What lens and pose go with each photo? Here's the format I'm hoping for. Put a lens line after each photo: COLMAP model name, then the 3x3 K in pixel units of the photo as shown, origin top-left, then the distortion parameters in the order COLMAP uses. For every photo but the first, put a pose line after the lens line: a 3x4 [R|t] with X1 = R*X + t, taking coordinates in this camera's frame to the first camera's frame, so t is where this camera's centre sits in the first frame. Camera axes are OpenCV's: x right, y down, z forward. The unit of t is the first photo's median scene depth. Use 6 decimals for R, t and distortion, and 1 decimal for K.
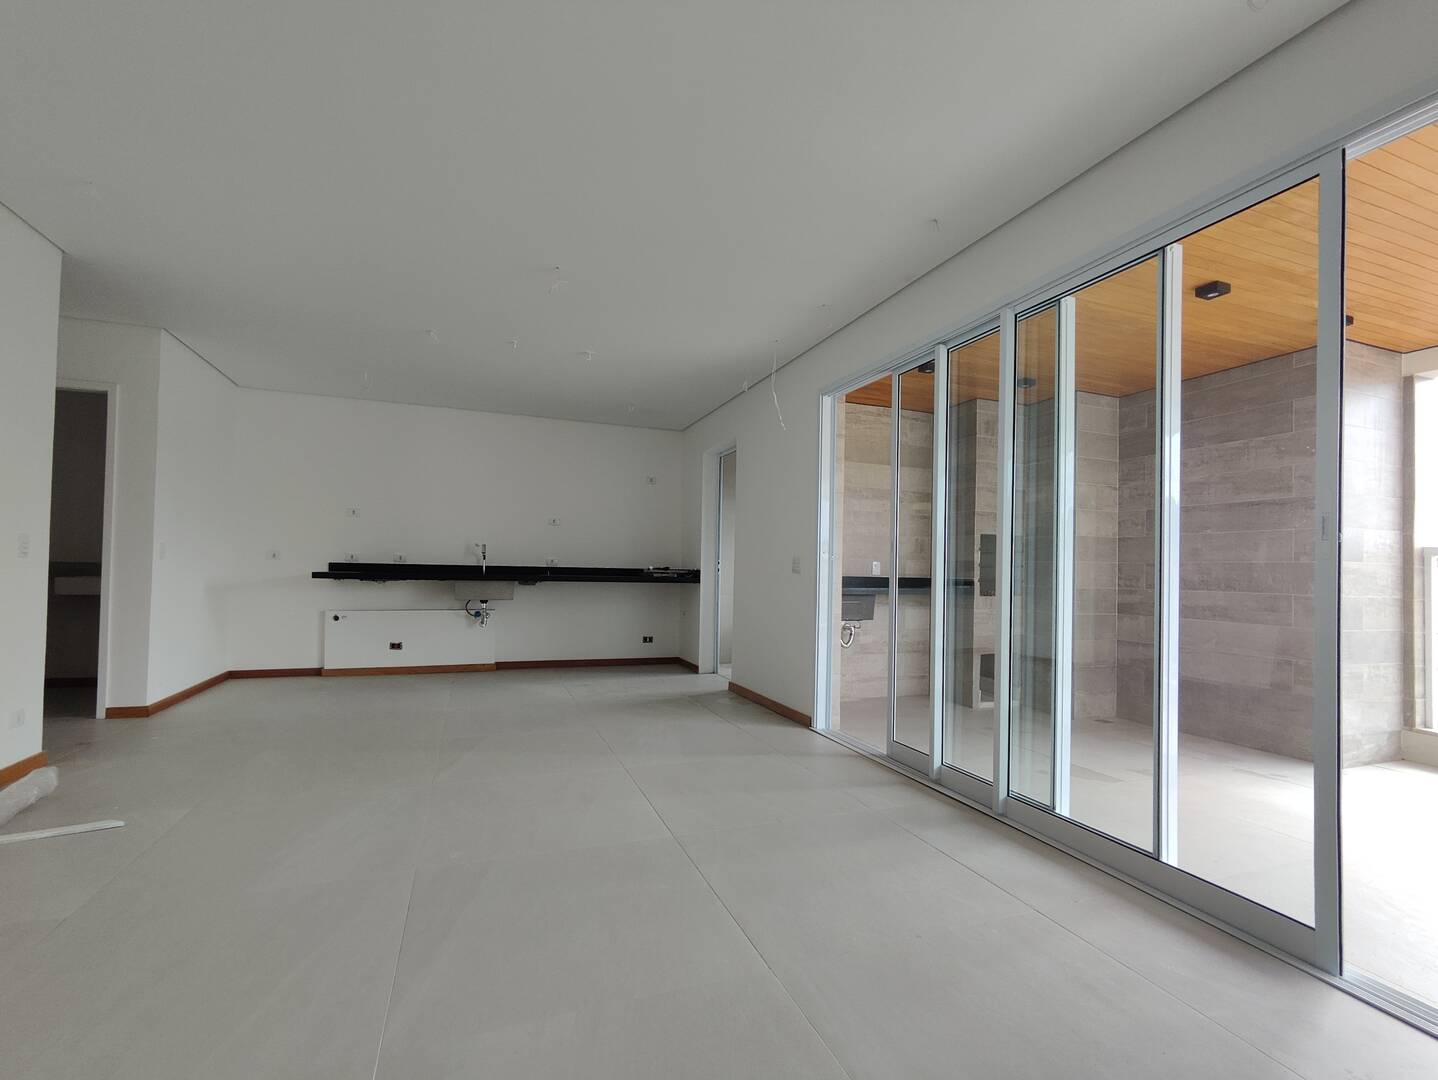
lens RADIAL K [[663.0, 0, 724.9], [0, 663.0, 566.0], [0, 0, 1]] dist [0.001520, 0.000782]
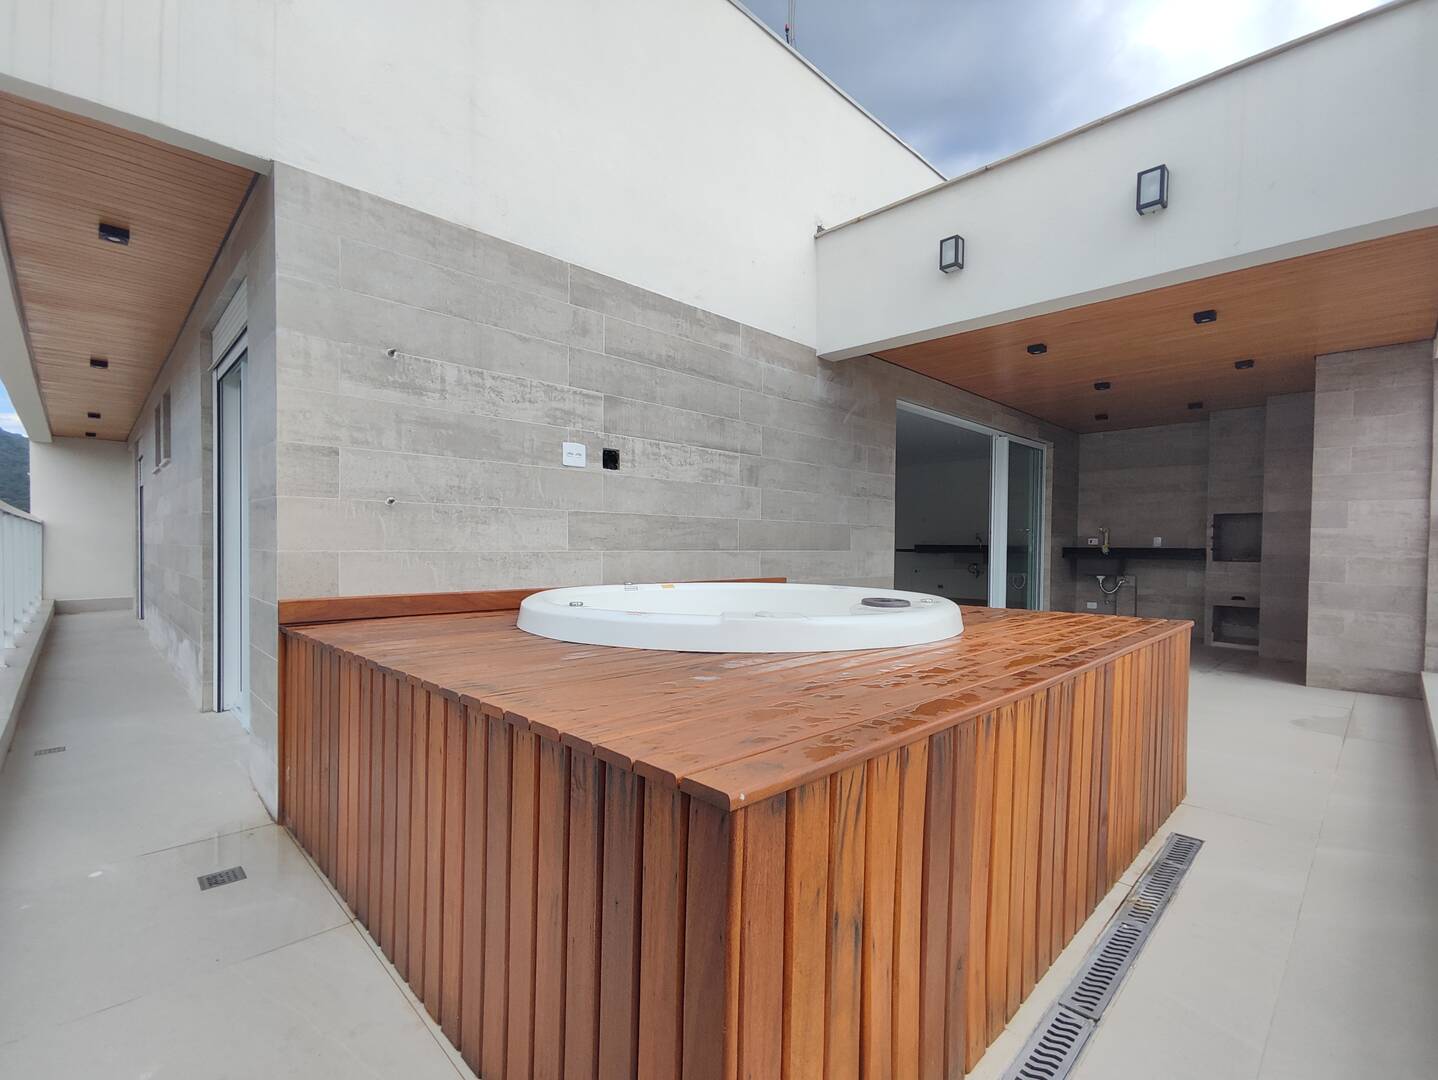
lens RADIAL K [[671.6, 0, 741.5], [0, 671.6, 563.6], [0, 0, 1]] dist [-0.009162, 0.022402]
pose [[0.419576, 0.008107, -0.907684, 1.204262], [0.007852, 0.999890, 0.012560, 0.025937], [0.907686, -0.012396, 0.419466, -0.411512]]
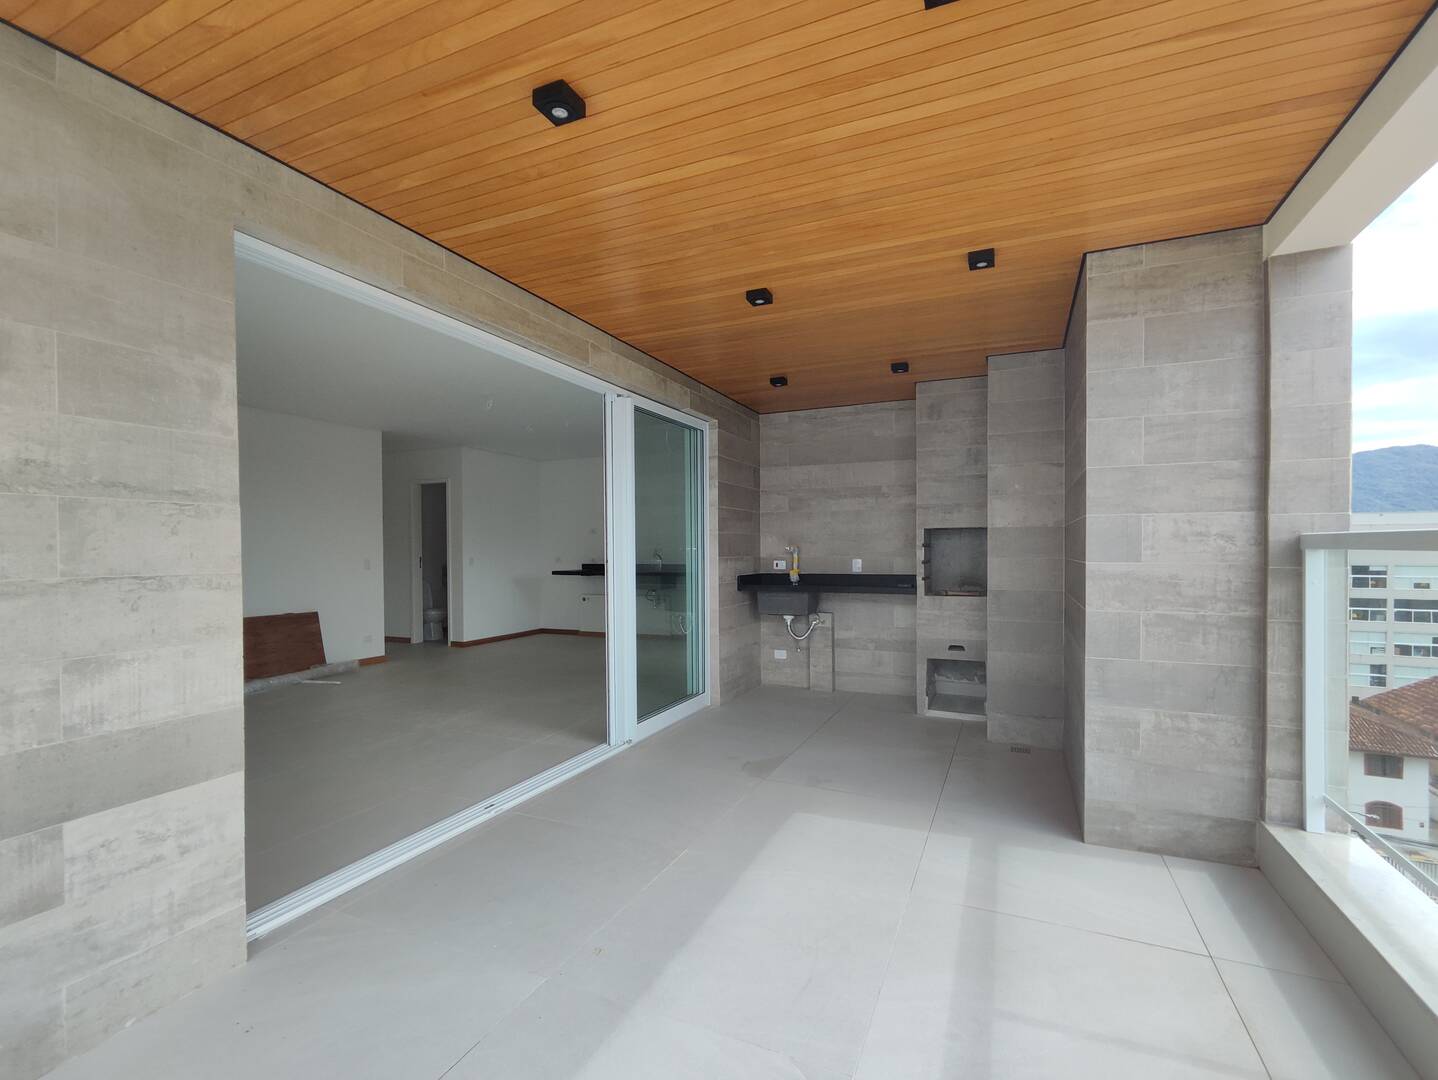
lens RADIAL K [[663.0, 0, 724.9], [0, 663.0, 566.0], [0, 0, 1]] dist [0.001520, 0.000782]
pose [[0.704913, -0.007408, -0.709255, 0.845568], [0.025782, 0.999552, 0.015184, -0.017274], [0.708825, -0.028989, 0.704789, 0.148253]]
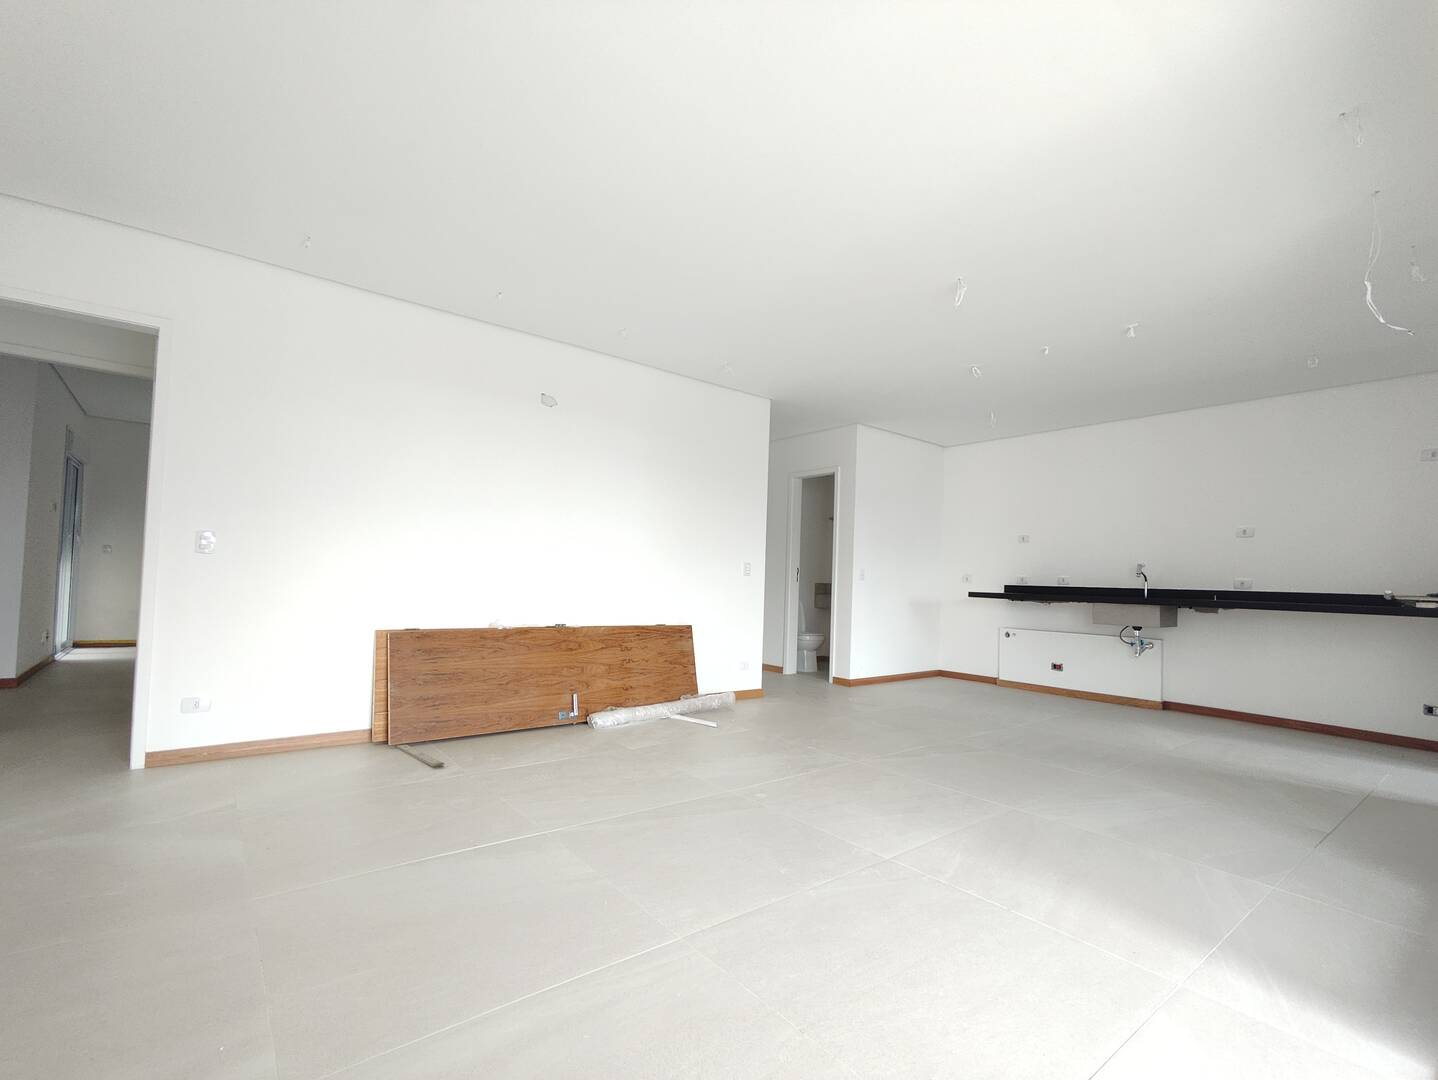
lens RADIAL K [[663.0, 0, 724.9], [0, 663.0, 566.0], [0, 0, 1]] dist [0.001520, 0.000782]
pose [[0.300766, -0.032376, -0.953148, 0.373763], [-0.018454, 0.999039, -0.039758, 0.018029], [0.953519, 0.029547, 0.299879, 0.233496]]
